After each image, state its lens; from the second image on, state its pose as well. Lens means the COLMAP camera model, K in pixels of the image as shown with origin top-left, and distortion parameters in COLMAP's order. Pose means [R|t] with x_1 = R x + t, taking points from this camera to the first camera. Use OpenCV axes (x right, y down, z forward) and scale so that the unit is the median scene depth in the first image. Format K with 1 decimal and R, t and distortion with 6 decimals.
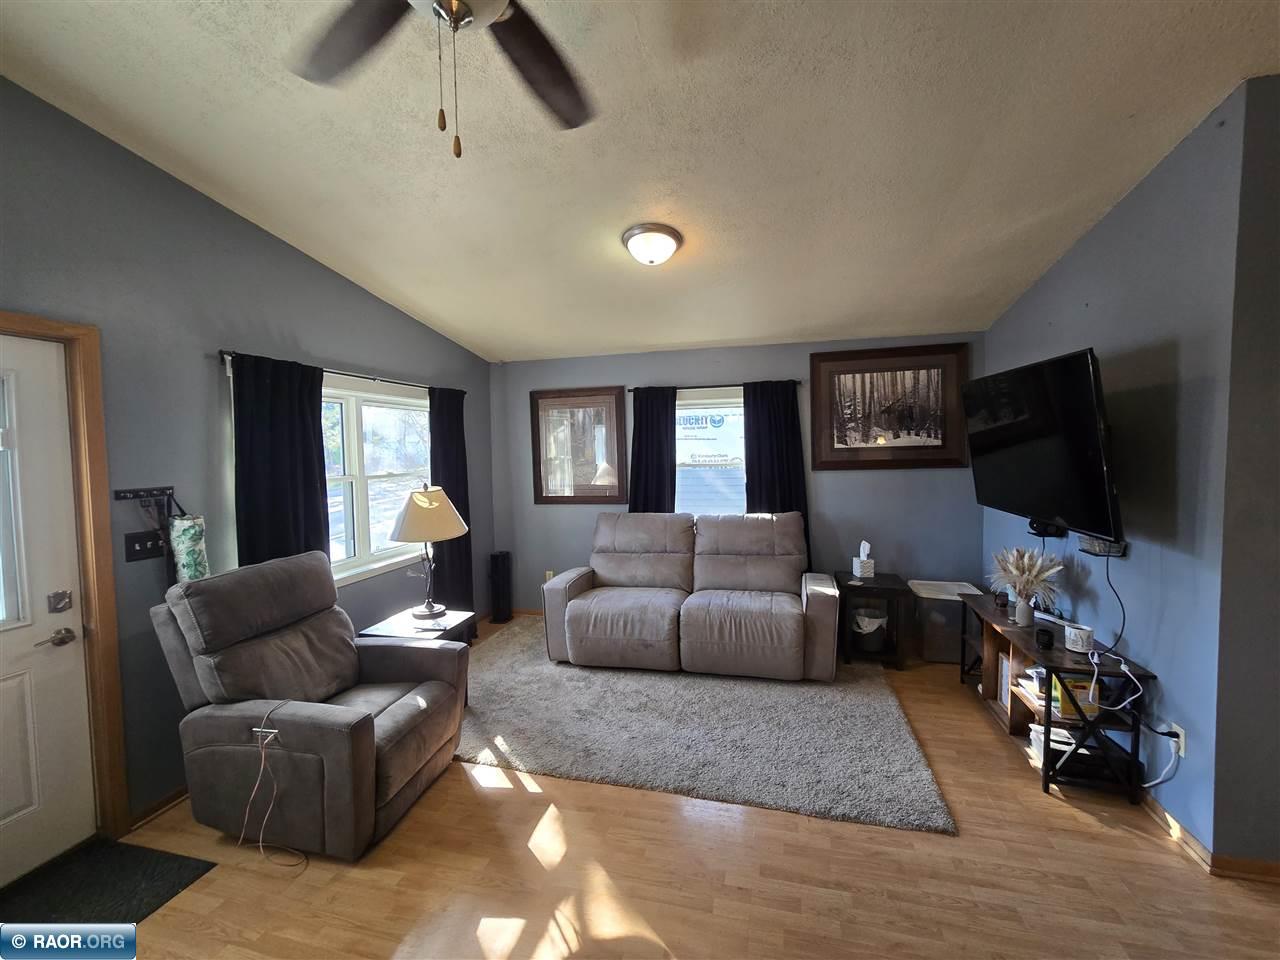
lens RADIAL K [[525.8, 0, 640.0], [0, 525.8, 480.0], [0, 0, 1]] dist [-0.002013, 0.000344]
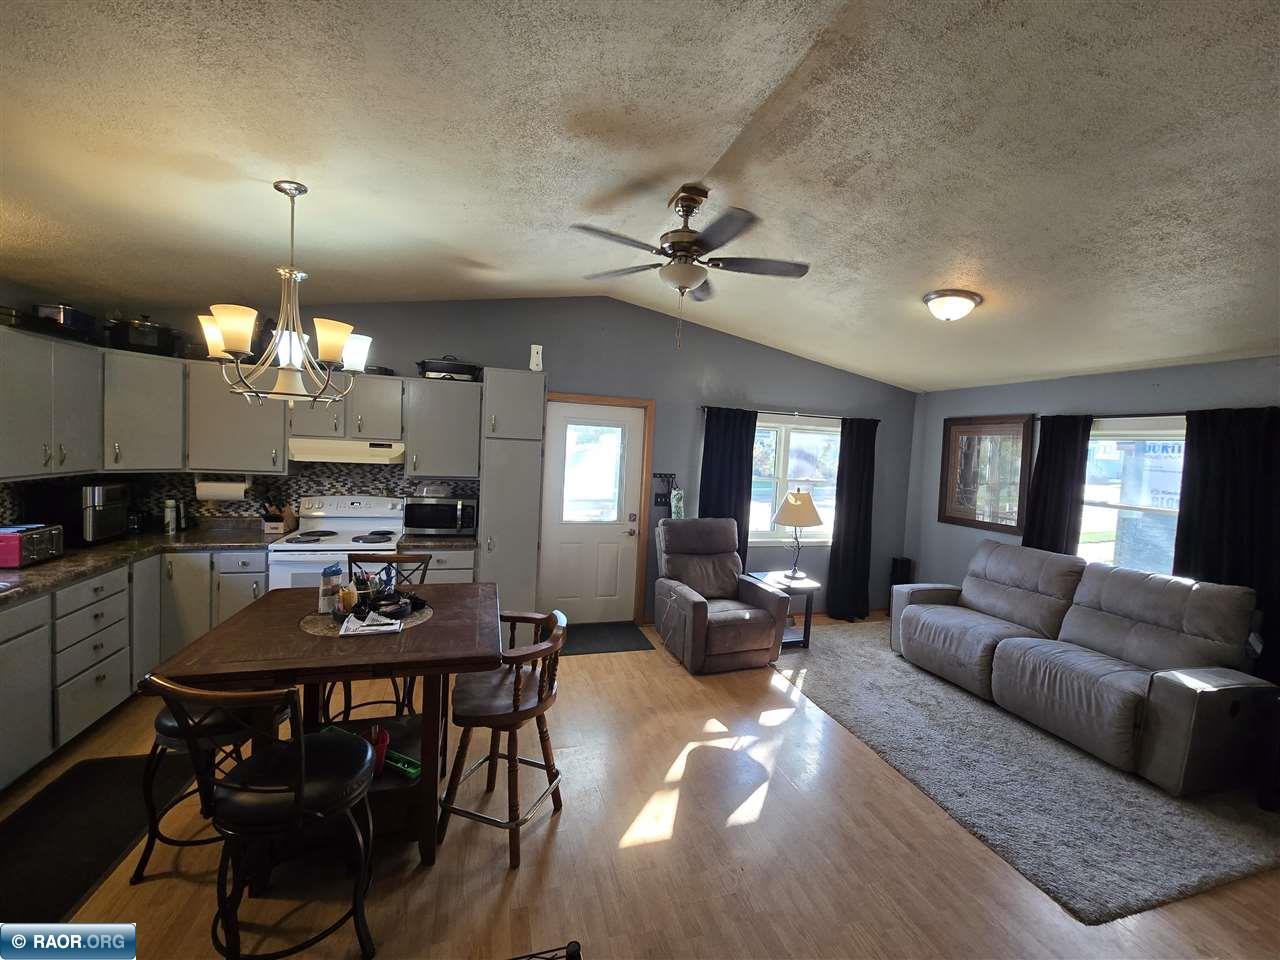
lens RADIAL K [[525.8, 0, 640.0], [0, 525.8, 480.0], [0, 0, 1]] dist [-0.002013, 0.000344]
pose [[0.505366, 0.101422, -0.856924, 0.592434], [-0.109670, 0.992565, 0.052799, -0.041715], [0.855908, 0.067296, 0.512731, -0.131781]]
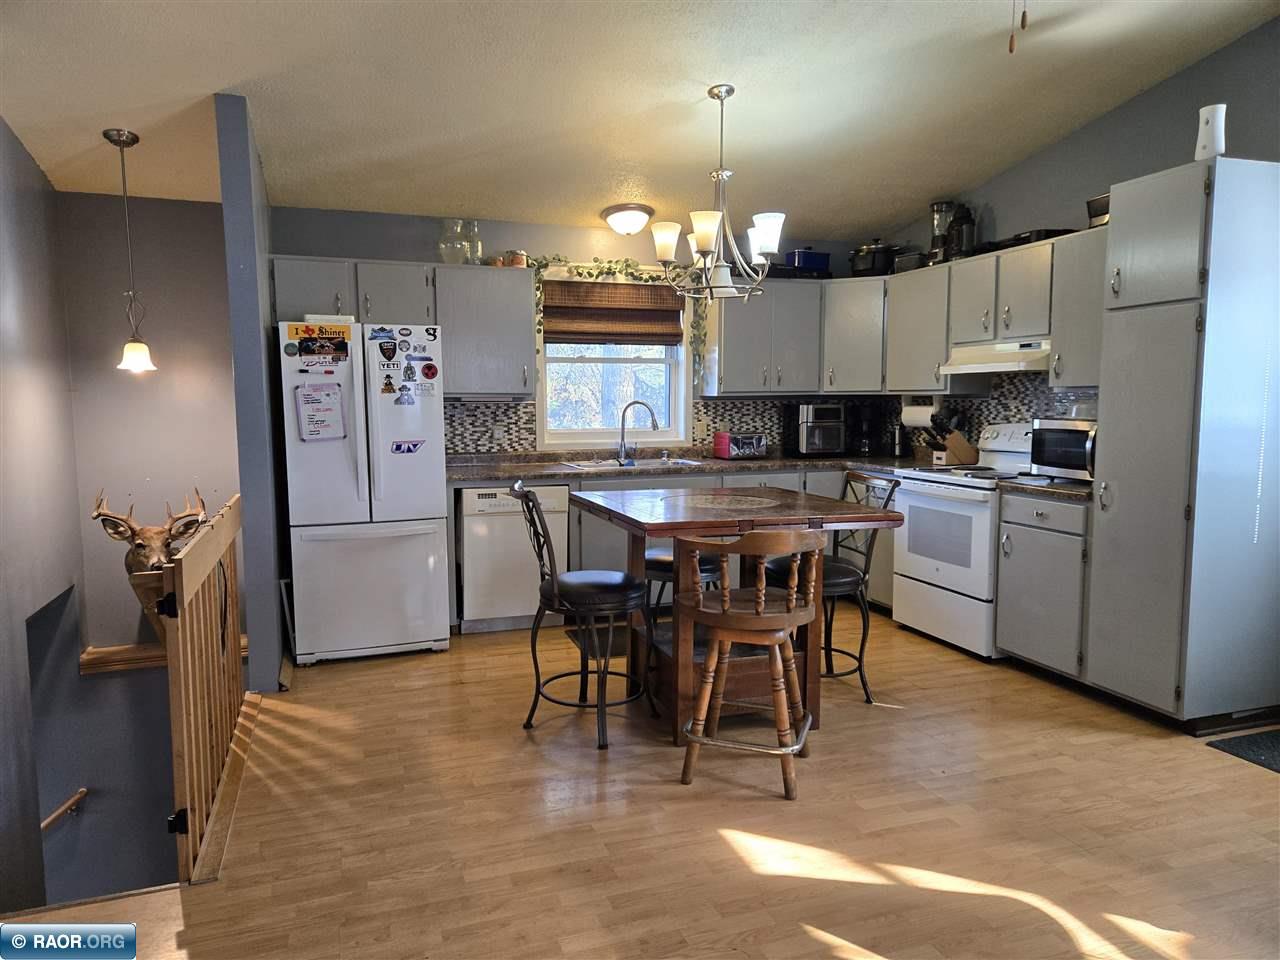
lens RADIAL K [[857.6, 0, 640.0], [0, 857.6, 480.0], [0, 0, 1]] dist [0.001861, 0.000668]
pose [[-0.837639, 0.080575, -0.540248, 0.516673], [-0.003040, 0.988357, 0.152122, 0.016581], [0.546216, 0.129066, -0.827642, 0.830089]]
